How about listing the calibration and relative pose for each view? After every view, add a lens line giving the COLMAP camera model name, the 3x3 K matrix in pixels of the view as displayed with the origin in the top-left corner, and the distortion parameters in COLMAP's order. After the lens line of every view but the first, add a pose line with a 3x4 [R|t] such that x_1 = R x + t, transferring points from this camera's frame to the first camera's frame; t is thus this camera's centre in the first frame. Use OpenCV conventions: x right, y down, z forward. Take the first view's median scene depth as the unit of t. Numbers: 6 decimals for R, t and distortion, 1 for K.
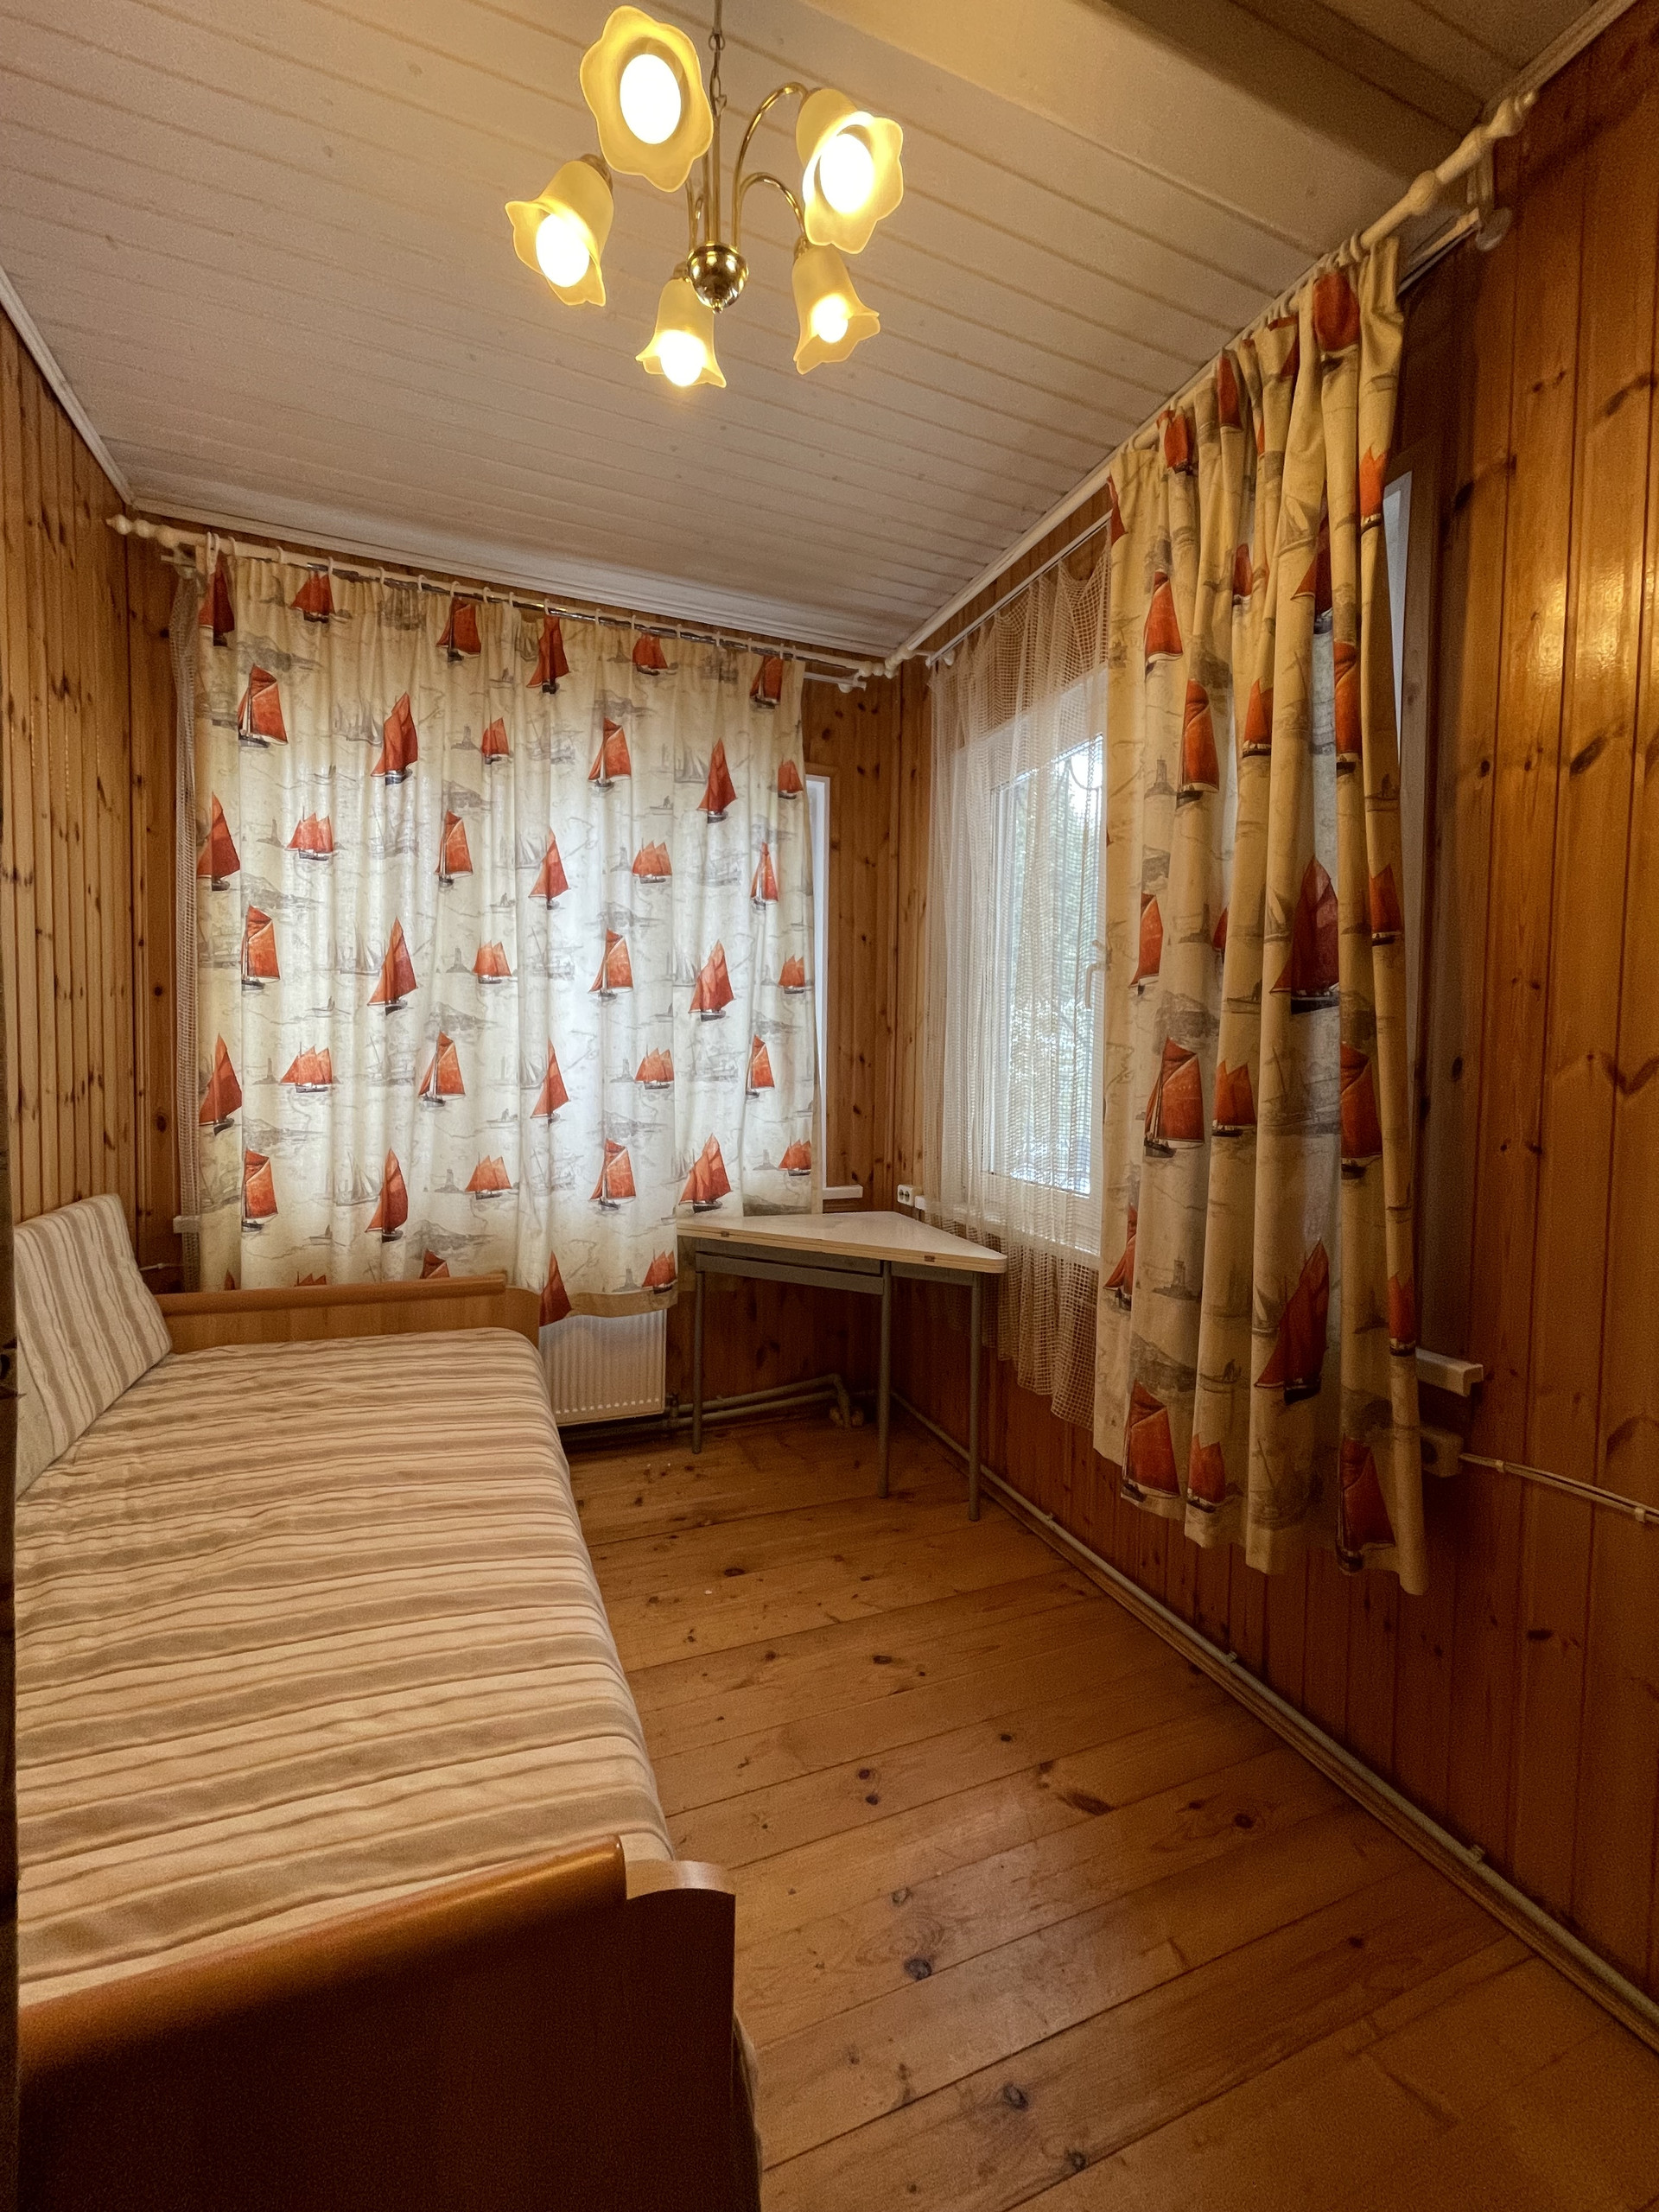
lens RADIAL K [[884.8, 0, 829.5], [0, 884.8, 1106.0], [0, 0, 1]] dist [-0.016380, 0.011895]
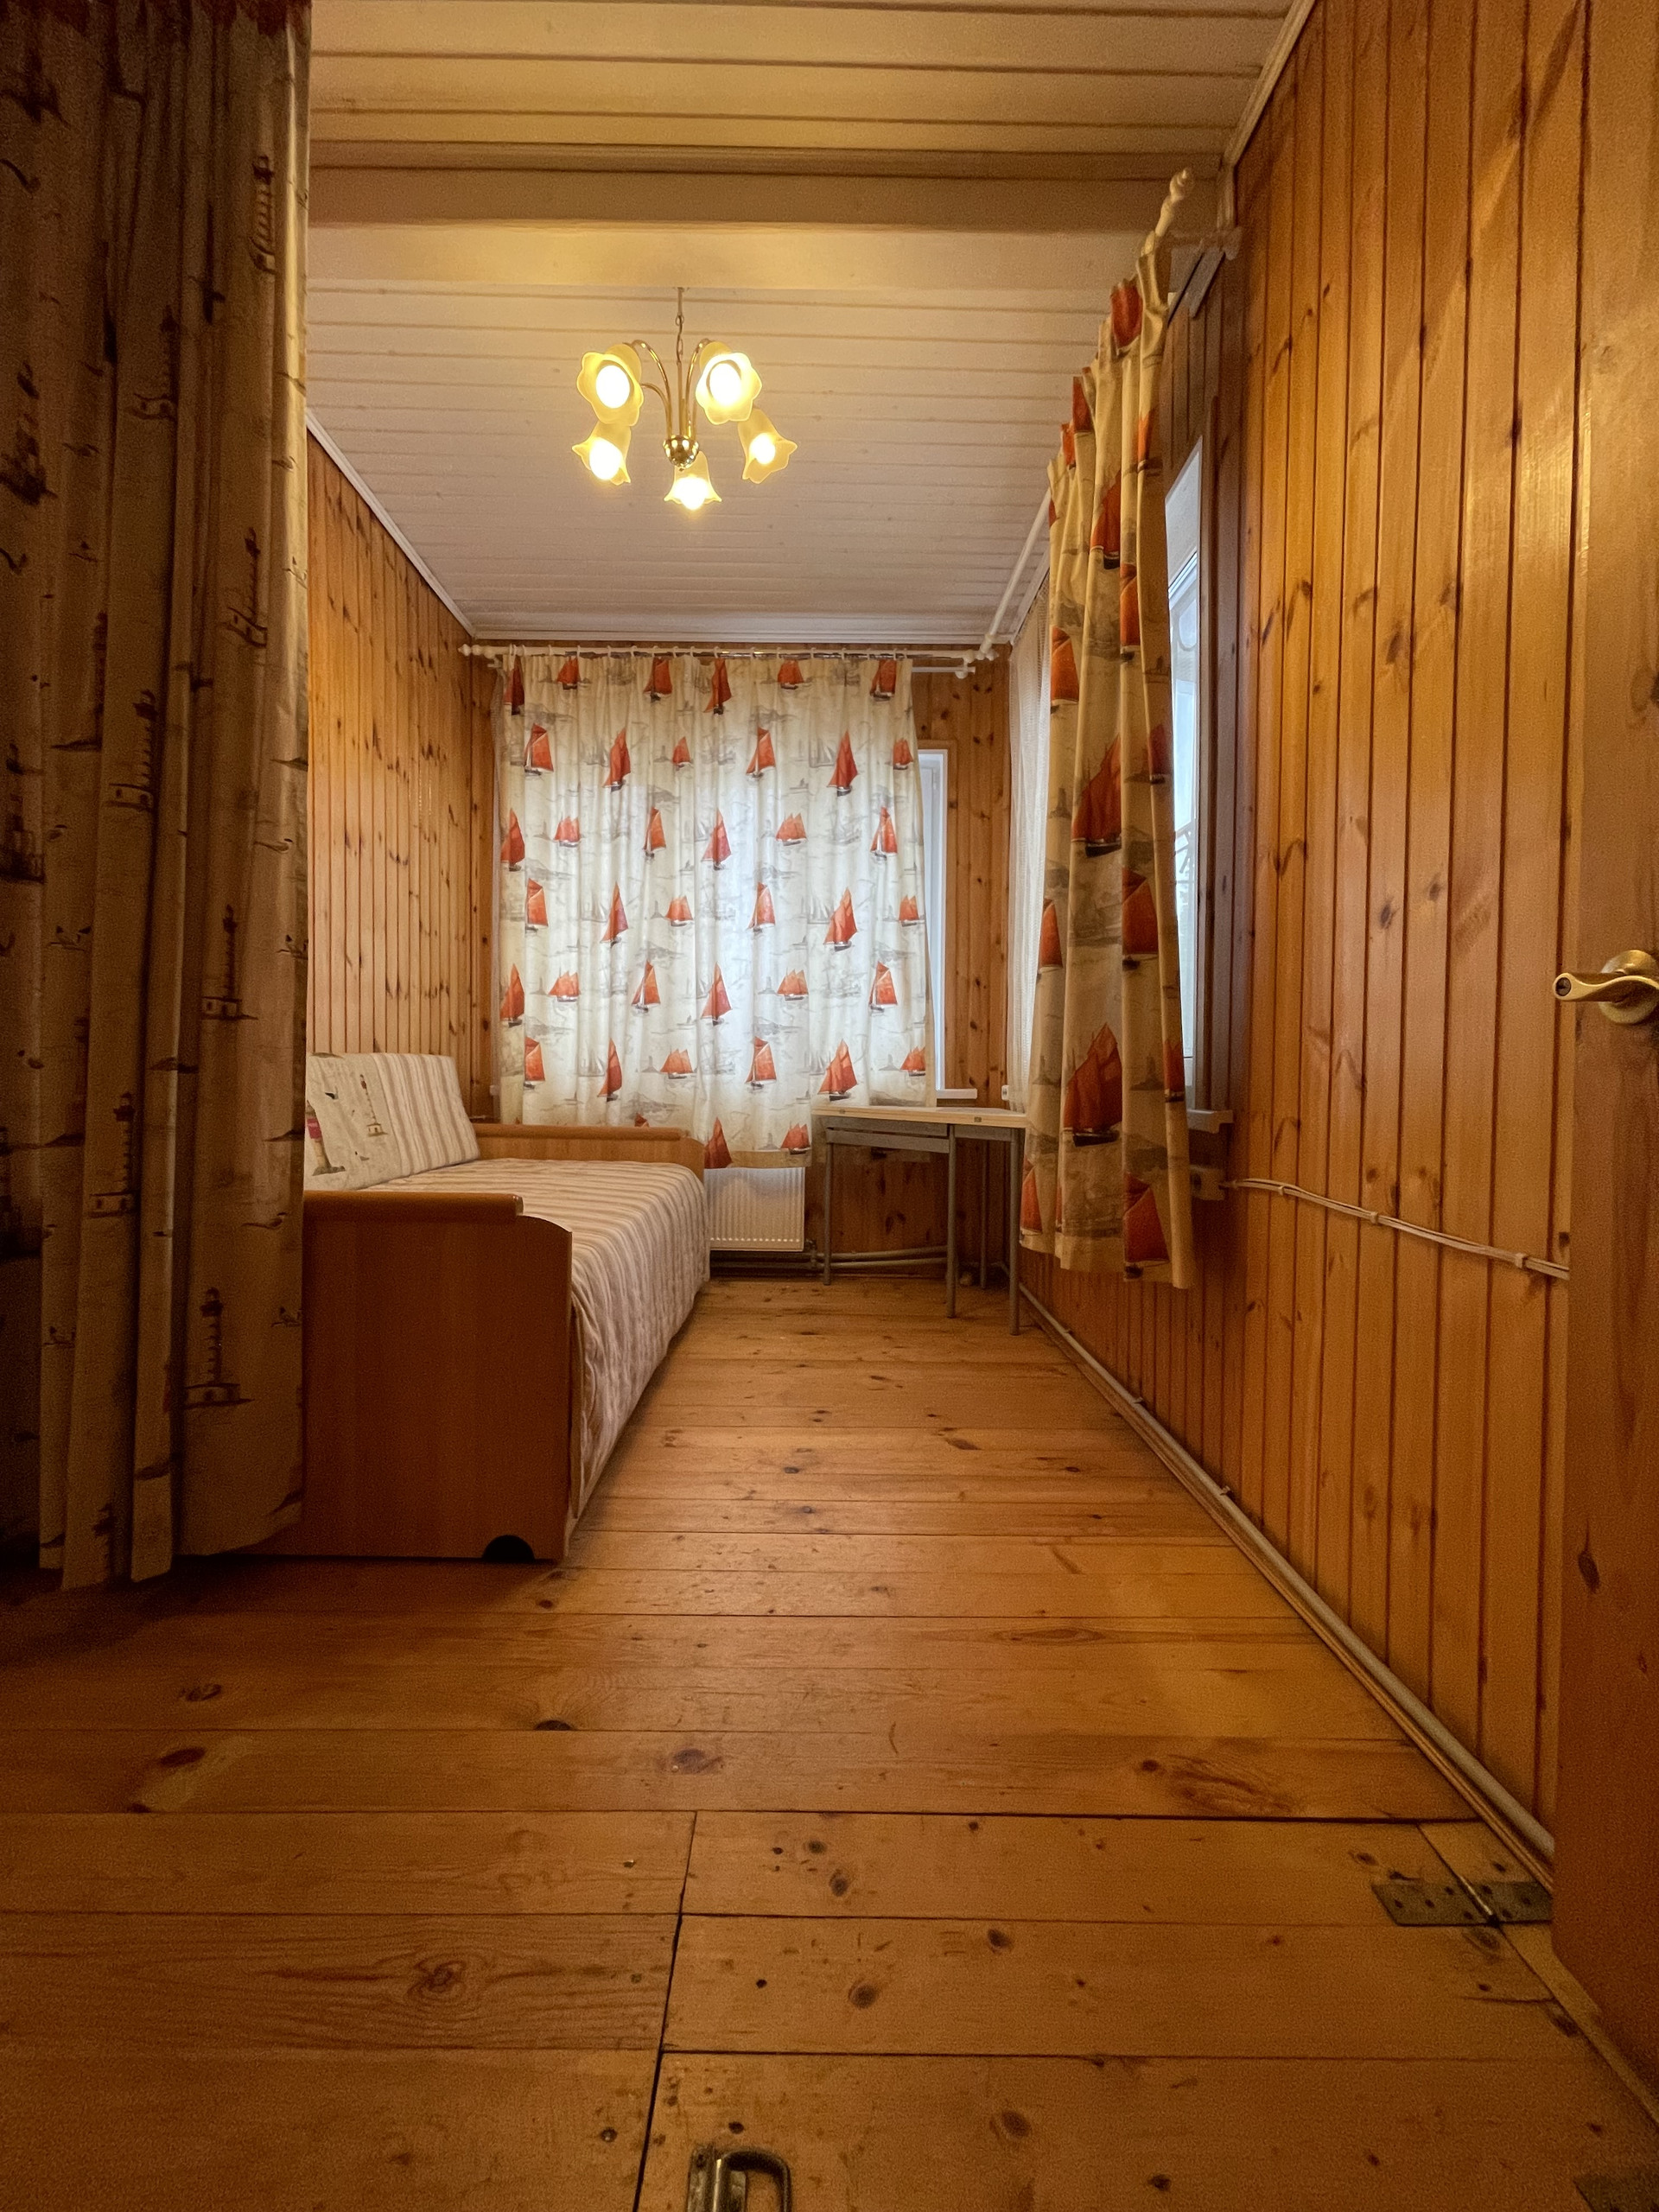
lens RADIAL K [[881.2, 0, 829.5], [0, 881.2, 1106.0], [0, 0, 1]] dist [0.001967, 0.000475]
pose [[0.932994, 0.007269, -0.359820, 0.351522], [-0.012434, 0.999850, -0.012042, 0.164552], [0.359678, 0.015709, 0.932944, -0.224804]]
